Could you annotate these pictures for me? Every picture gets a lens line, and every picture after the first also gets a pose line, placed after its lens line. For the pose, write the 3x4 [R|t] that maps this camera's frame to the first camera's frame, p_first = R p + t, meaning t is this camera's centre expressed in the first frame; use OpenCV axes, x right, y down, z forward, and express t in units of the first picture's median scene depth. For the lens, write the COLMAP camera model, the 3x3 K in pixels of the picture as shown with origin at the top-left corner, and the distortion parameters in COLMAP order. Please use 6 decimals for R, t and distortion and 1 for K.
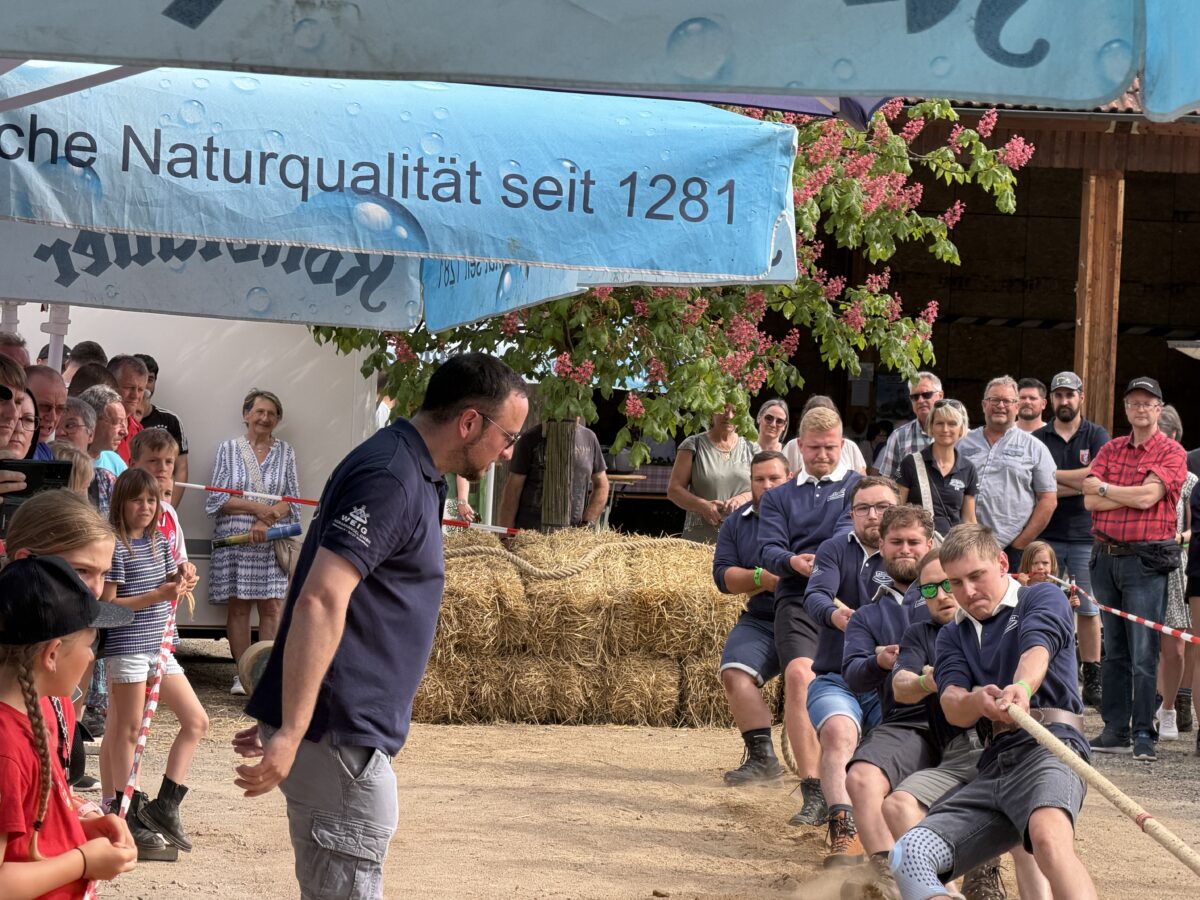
lens RADIAL K [[3836.3, 0, 600.0], [0, 3836.3, 450.0], [0, 0, 1]] dist [-0.016738, 1.517760]
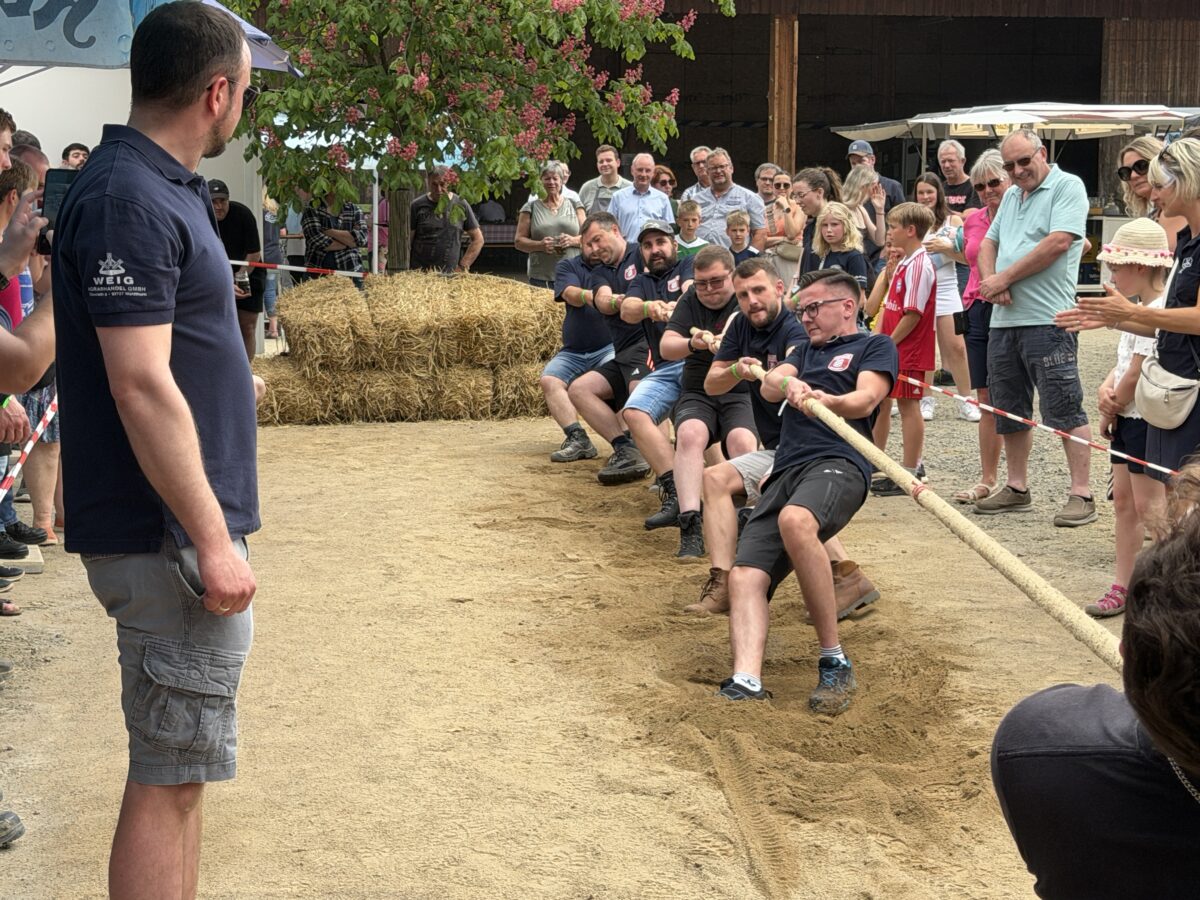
lens RADIAL K [[2291.0, 0, 600.0], [0, 2291.0, 450.0], [0, 0, 1]] dist [0.107453, -0.028924]
pose [[0.997841, -0.042925, 0.049710, 0.016981], [0.037682, 0.994072, 0.101983, 0.003701], [-0.053793, -0.099890, 0.993543, 0.212533]]
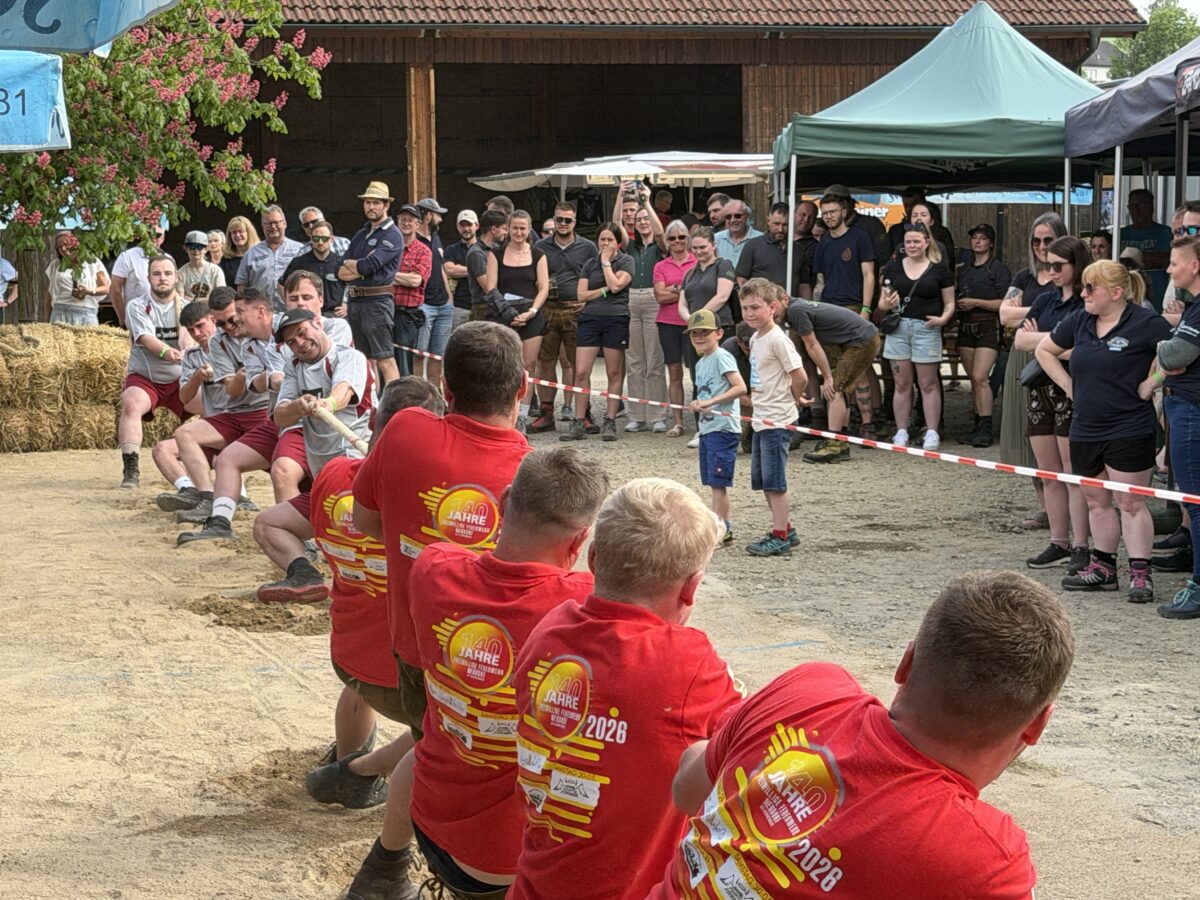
lens RADIAL K [[2705.7, 0, 600.0], [0, 2705.7, 450.0], [0, 0, 1]] dist [0.028618, 1.055550]
pose [[0.982612, -0.068963, 0.172391, 0.022940], [0.057018, 0.995678, 0.073313, 0.005088], [-0.176701, -0.062208, 0.982297, -0.087323]]
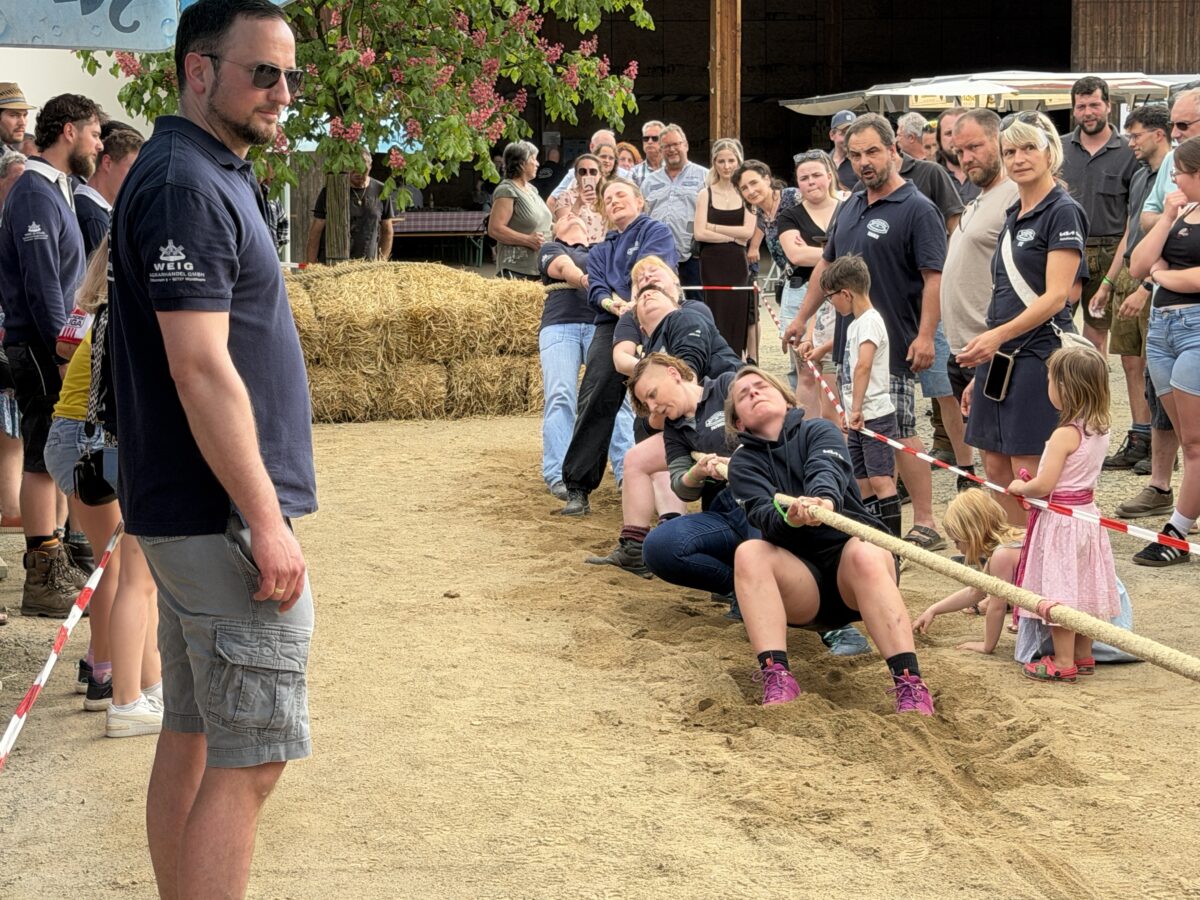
lens RADIAL K [[2562.8, 0, 577.8], [0, 2562.8, 448.9], [0, 0, 1]] dist [0.054818, 0.377661]
pose [[0.995418, -0.057622, 0.076311, -0.001365], [0.050036, 0.993944, 0.097838, 0.003793], [-0.081486, -0.093571, 0.992272, 0.181336]]
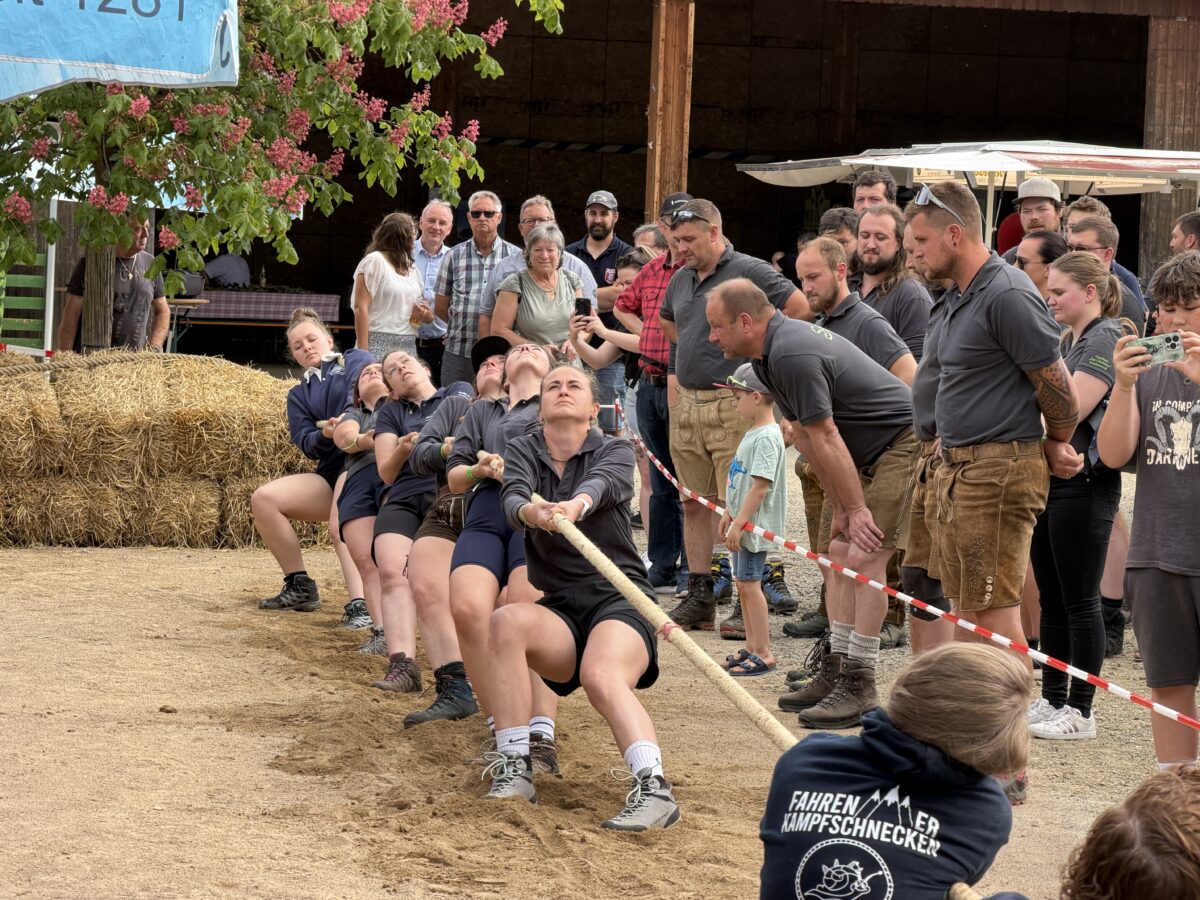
lens RADIAL K [[3855.4, 0, 600.0], [0, 3855.4, 450.0], [0, 0, 1]] dist [0.138819, 1.056075]
pose [[0.994534, -0.008007, 0.104110, 0.014537], [0.003398, 0.999009, 0.044377, 0.002694], [-0.104362, -0.043781, 0.993575, -0.003282]]
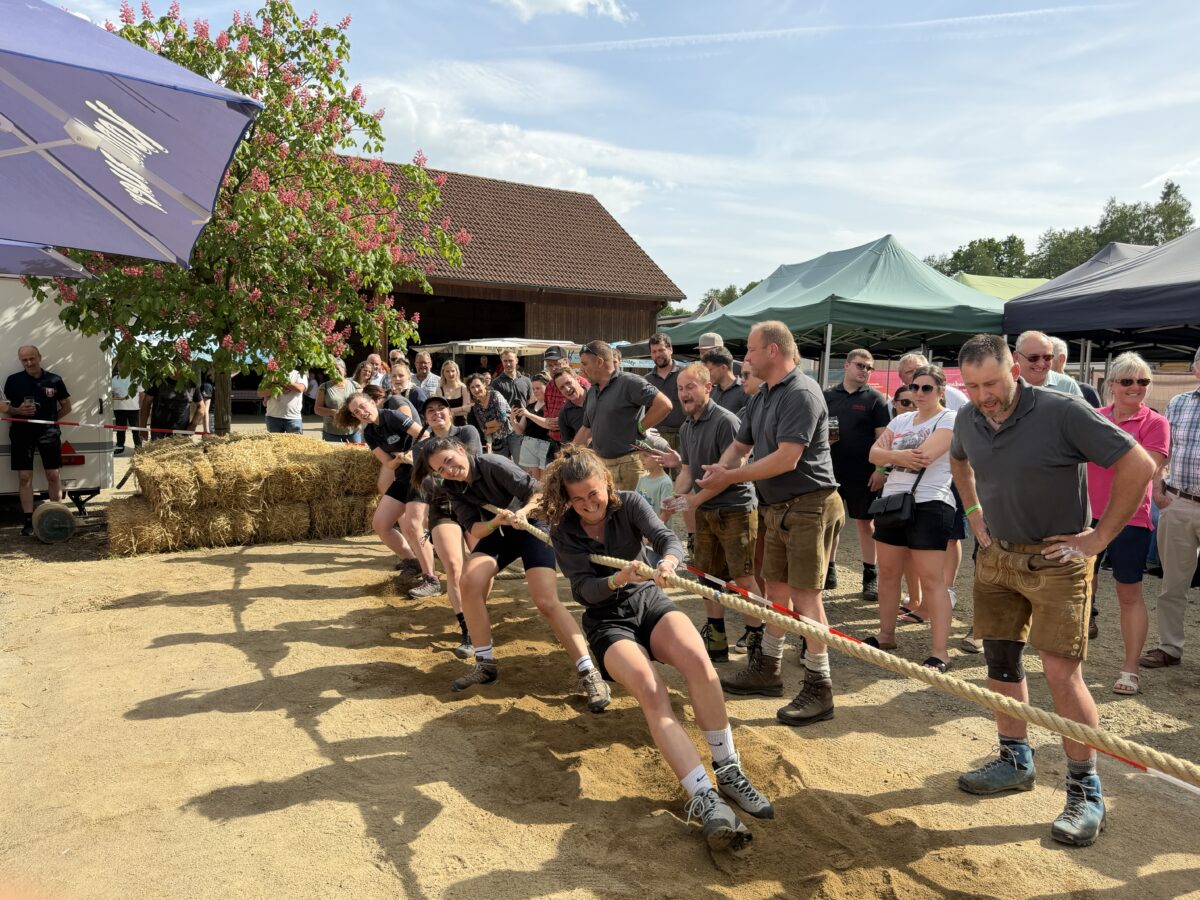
lens RADIAL K [[904.5, 0, 642.3], [0, 904.5, 443.7], [0, 0, 1]] dist [0.040357, -0.104965]
pose [[0.893387, -0.054285, 0.445997, -0.028565], [0.022792, 0.996872, 0.075680, -0.002617], [-0.448710, -0.057447, 0.891829, 0.538777]]
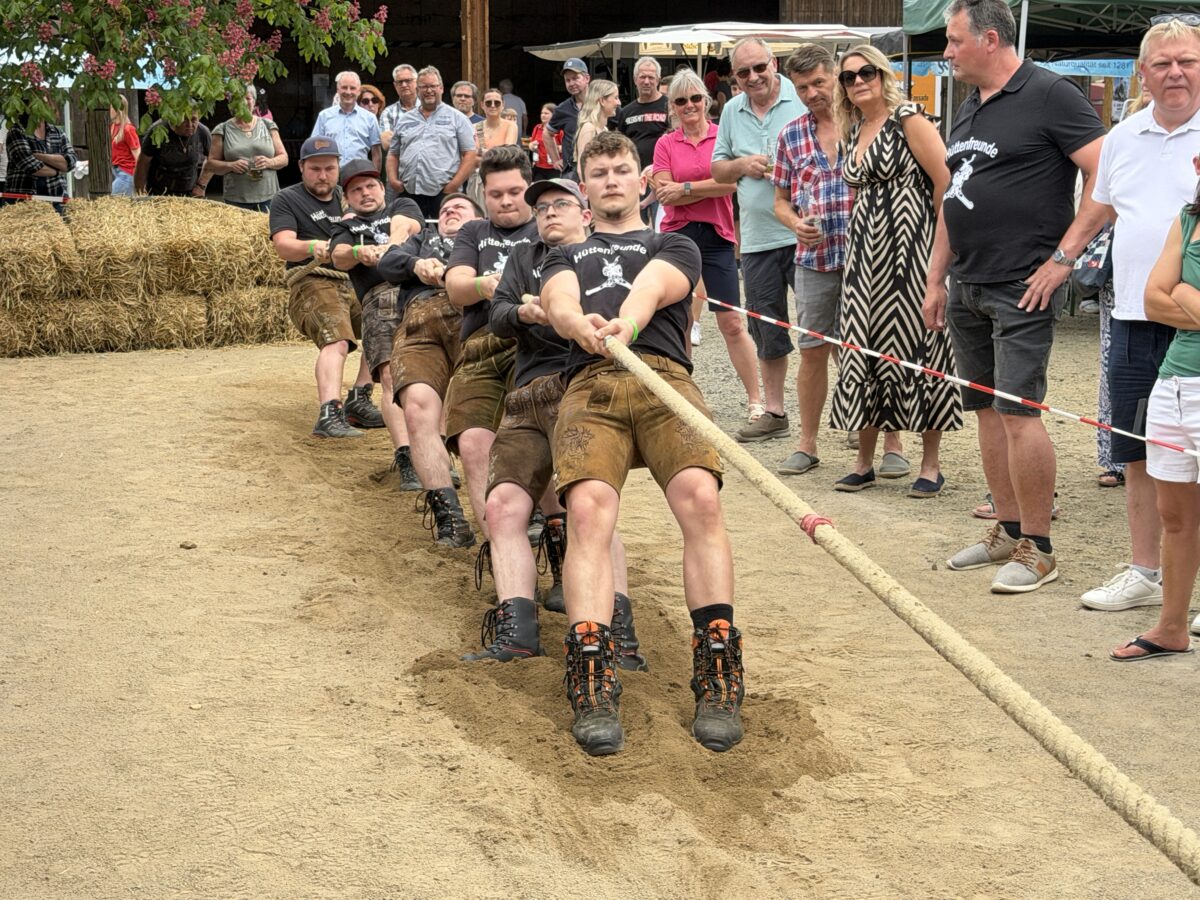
lens RADIAL K [[2205.8, 0, 600.0], [0, 2205.8, 450.0], [0, 0, 1]] dist [0.111997, 0.126241]
pose [[0.980392, -0.074397, 0.182474, 0.010876], [0.047563, 0.987955, 0.147252, 0.003235], [-0.191231, -0.135685, 0.972122, 0.247364]]
